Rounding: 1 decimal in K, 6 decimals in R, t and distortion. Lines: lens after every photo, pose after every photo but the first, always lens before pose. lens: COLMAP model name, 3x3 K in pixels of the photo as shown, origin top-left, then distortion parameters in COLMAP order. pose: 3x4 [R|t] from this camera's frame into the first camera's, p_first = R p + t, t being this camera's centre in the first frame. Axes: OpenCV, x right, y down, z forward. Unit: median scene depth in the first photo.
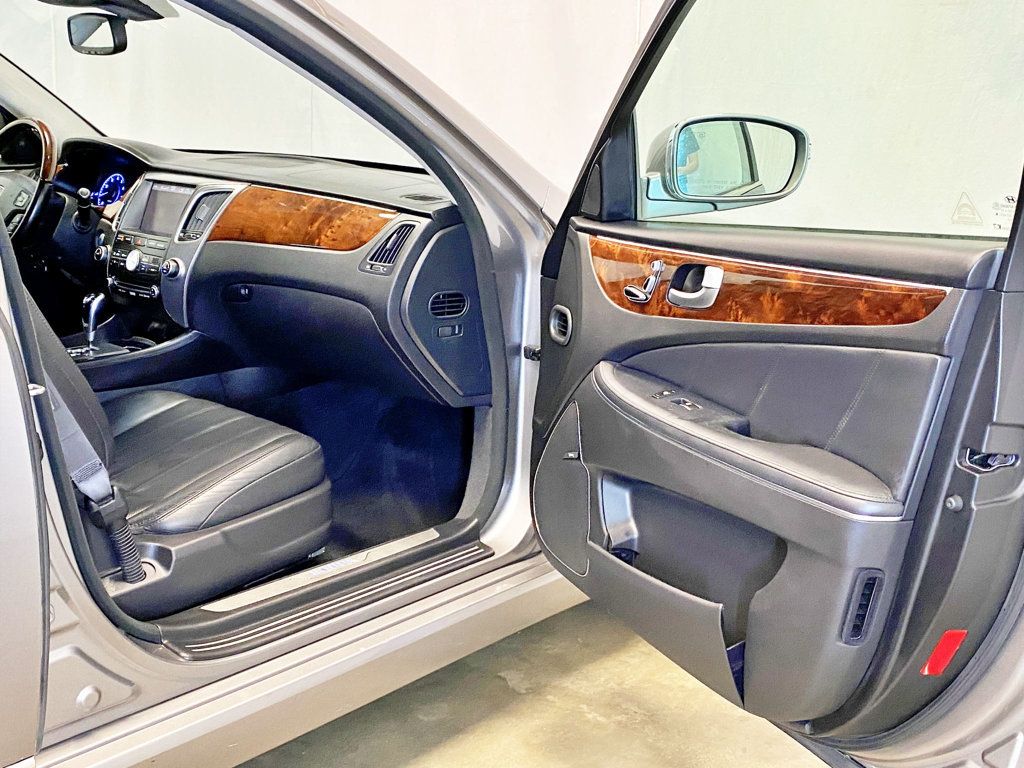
lens RADIAL K [[1130.0, 0, 512.0], [0, 1130.0, 384.0], [0, 0, 1]] dist [0.198830, -0.469413]
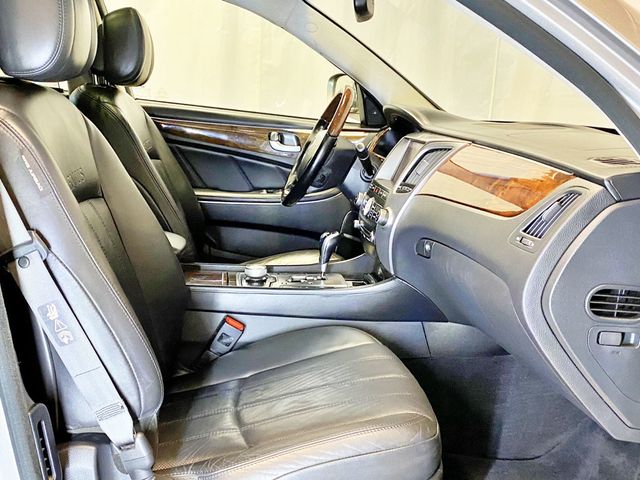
lens RADIAL K [[706.2, 0, 320.0], [0, 706.2, 240.0], [0, 0, 1]] dist [0.198830, -0.469413]
pose [[0.738747, 0.135976, -0.660124, 0.094451], [-0.184721, 0.982782, -0.004283, -0.066940], [0.648175, 0.125103, 0.751144, 0.475510]]
